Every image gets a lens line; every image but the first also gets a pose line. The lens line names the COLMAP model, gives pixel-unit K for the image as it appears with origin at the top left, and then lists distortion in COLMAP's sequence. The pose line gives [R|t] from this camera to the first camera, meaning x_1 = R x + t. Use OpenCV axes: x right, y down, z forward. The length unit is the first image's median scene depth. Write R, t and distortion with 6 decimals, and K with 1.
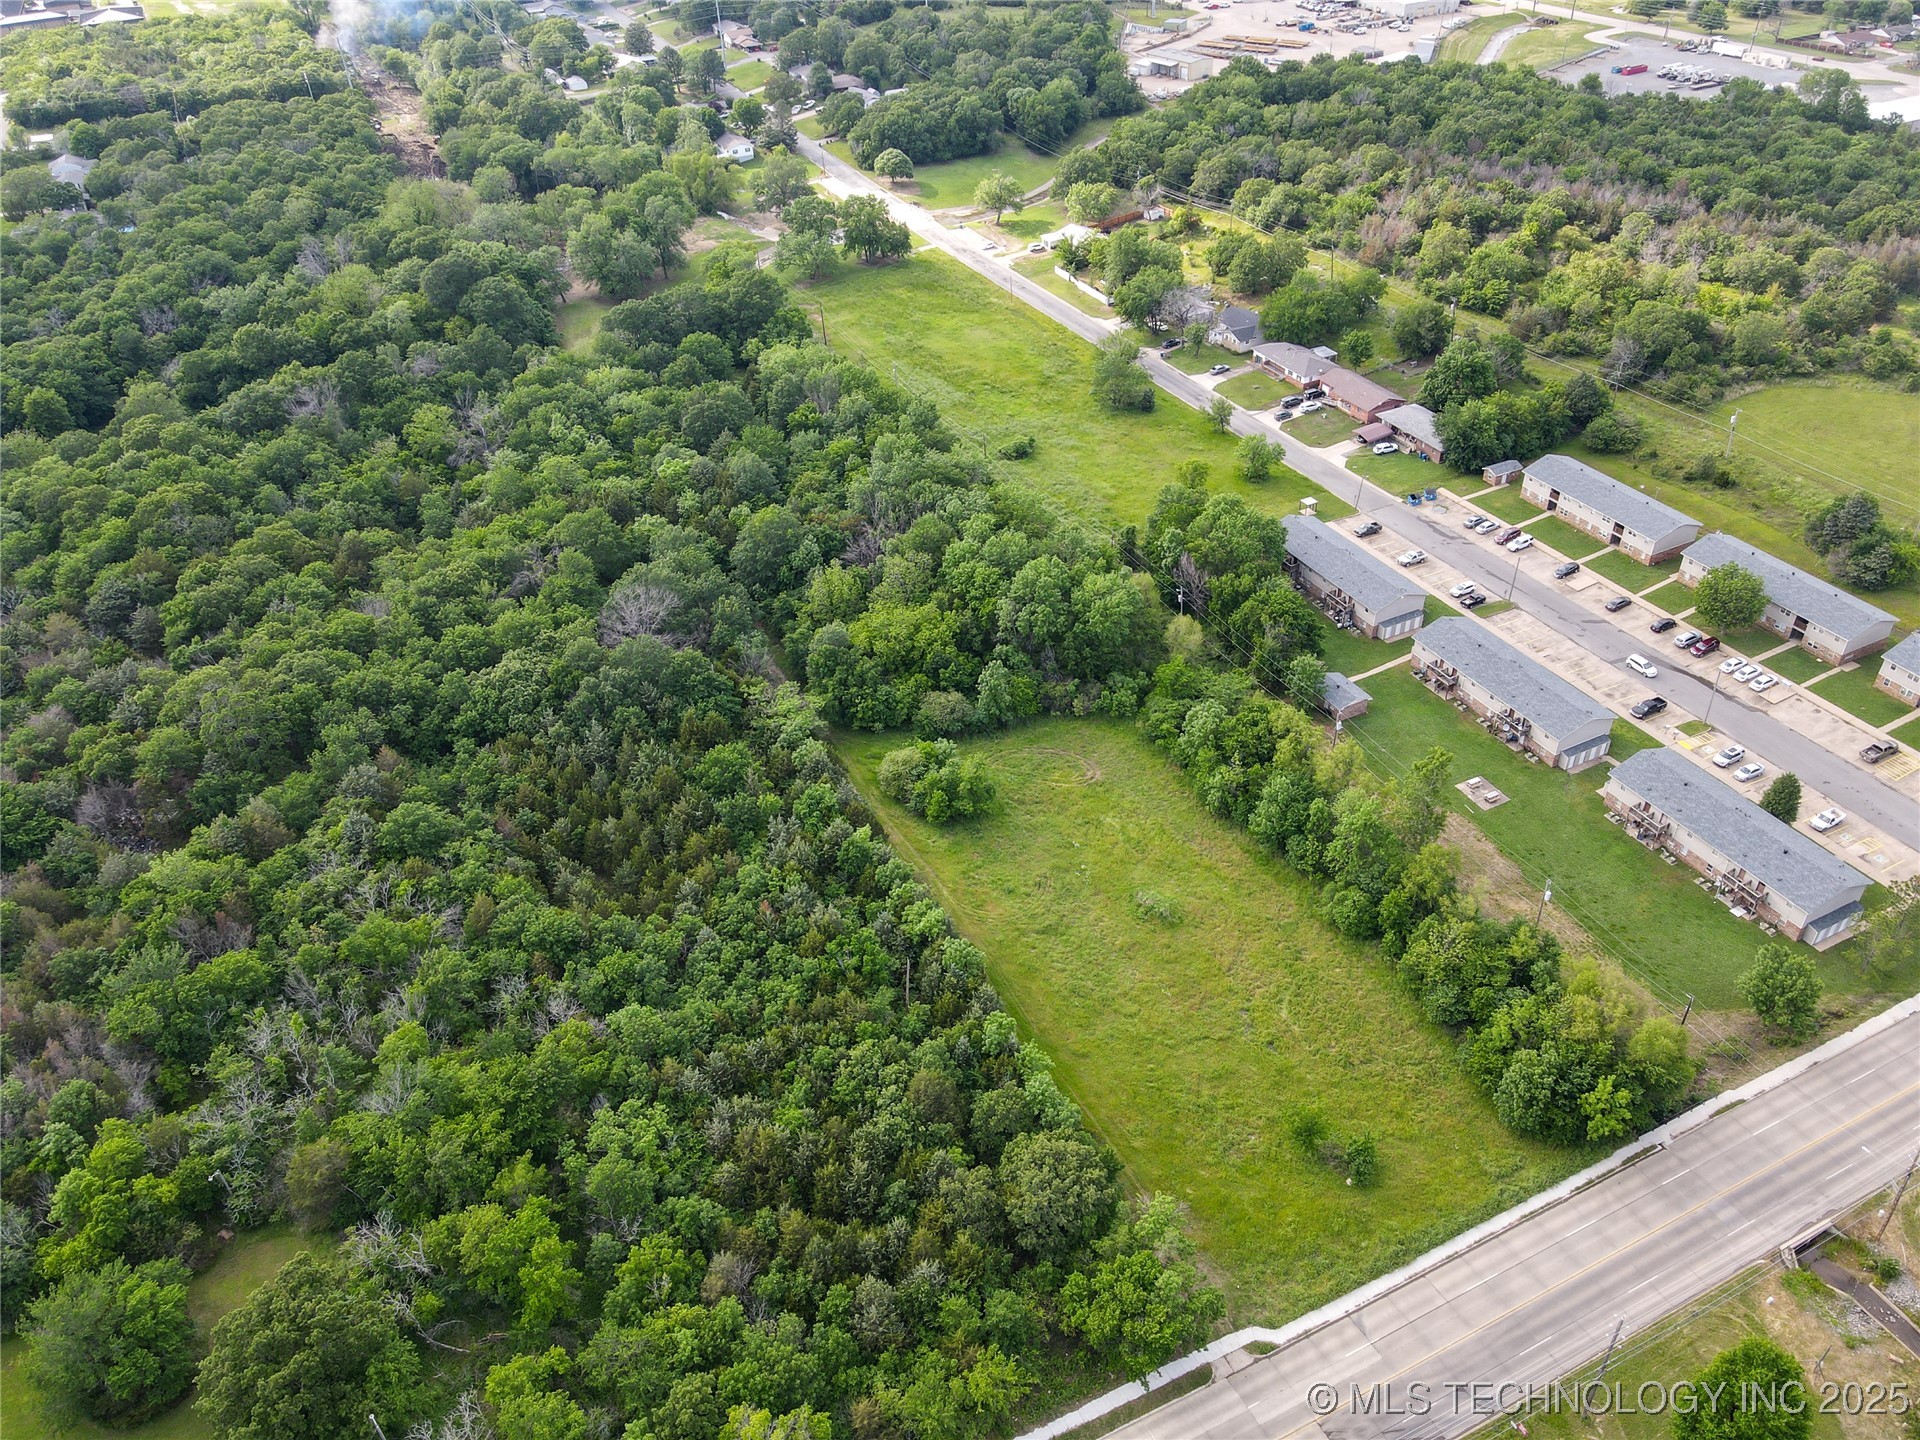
lens RADIAL K [[1406.8, 0, 965.5], [0, 1406.8, 721.3], [0, 0, 1]] dist [-0.003752, 0.041431]
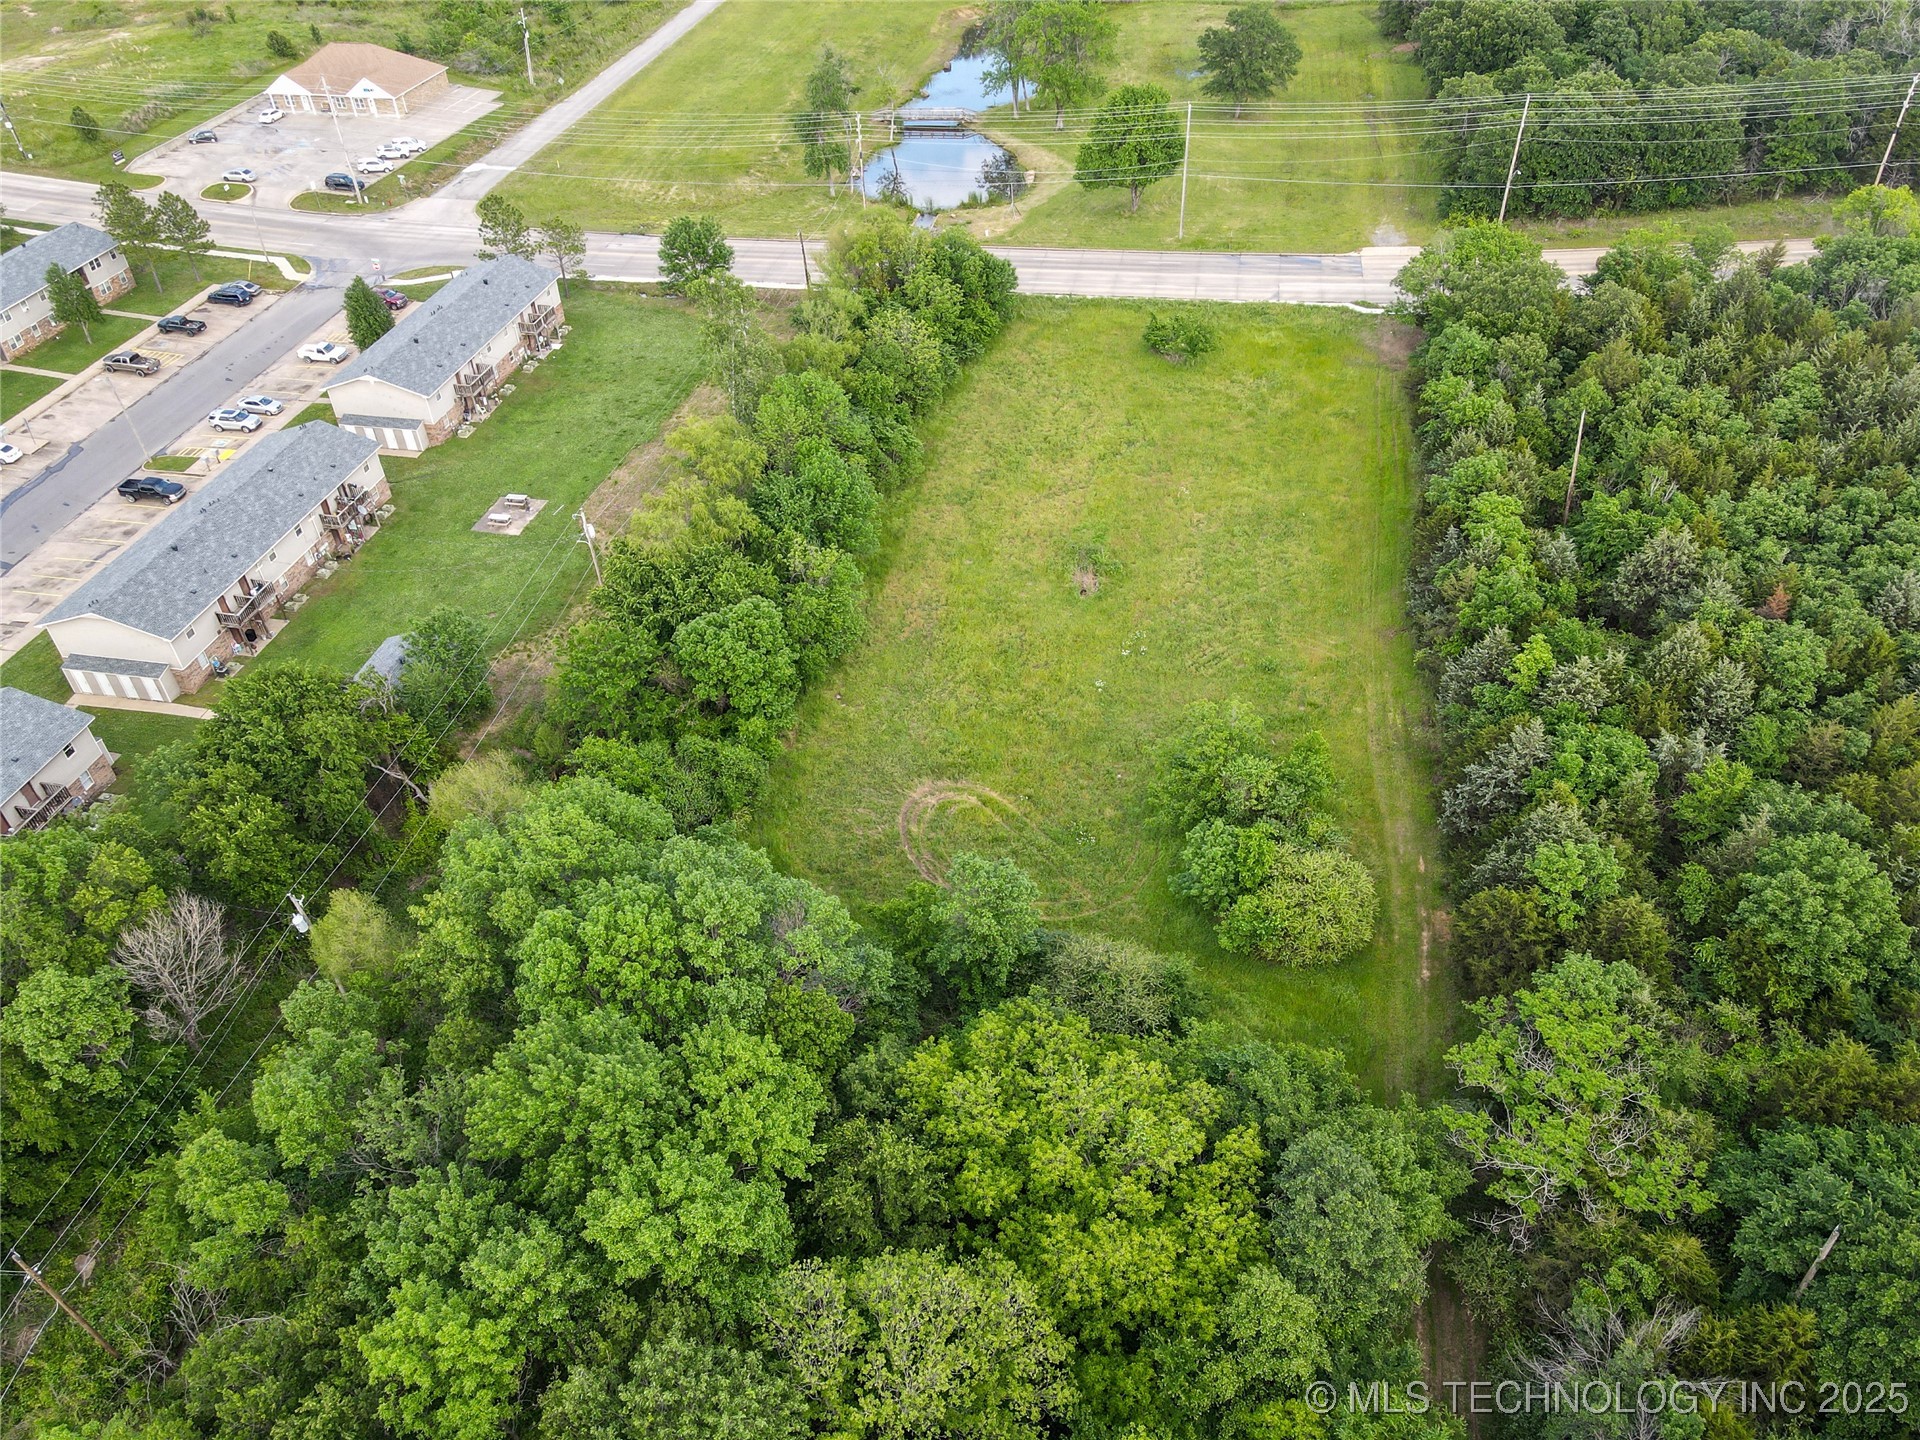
lens RADIAL K [[1403.0, 0, 967.1], [0, 1403.0, 723.0], [0, 0, 1]] dist [-0.006633, 0.040798]
pose [[-0.791902, -0.342426, 0.505604, -0.150663], [0.406913, 0.321455, 0.855037, -0.370190], [-0.455316, 0.882843, -0.115223, 1.027768]]
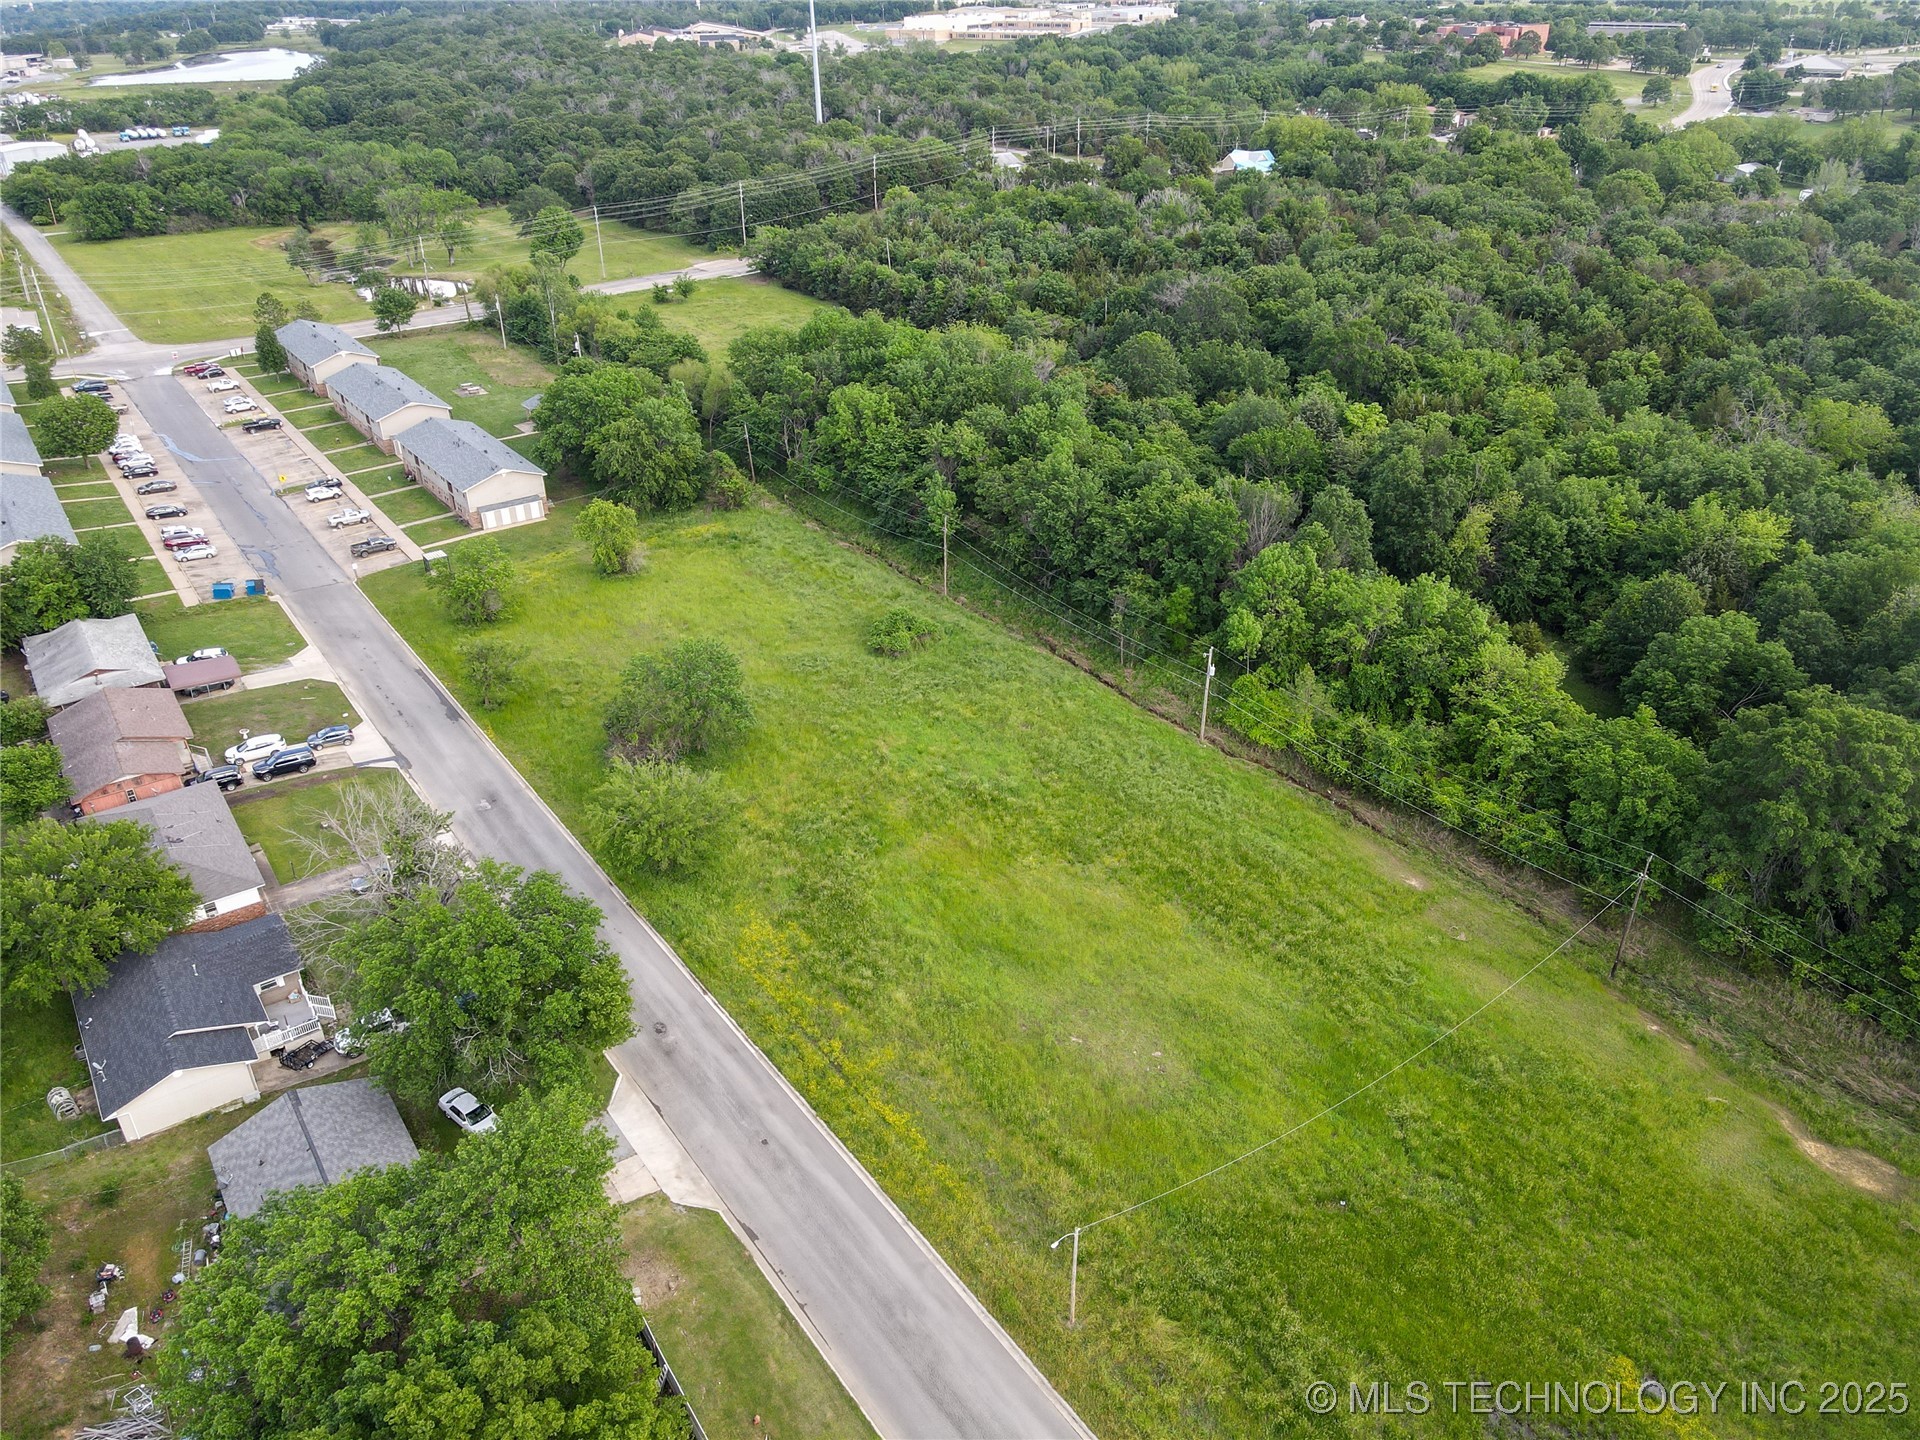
lens RADIAL K [[1397.1, 0, 966.5], [0, 1397.1, 720.7], [0, 0, 1]] dist [0.021994, -0.005485]
pose [[-0.985843, 0.125345, -0.111364, 0.106701], [-0.049238, 0.418480, 0.906891, -0.938478], [0.160278, 0.899535, -0.406383, 1.773207]]
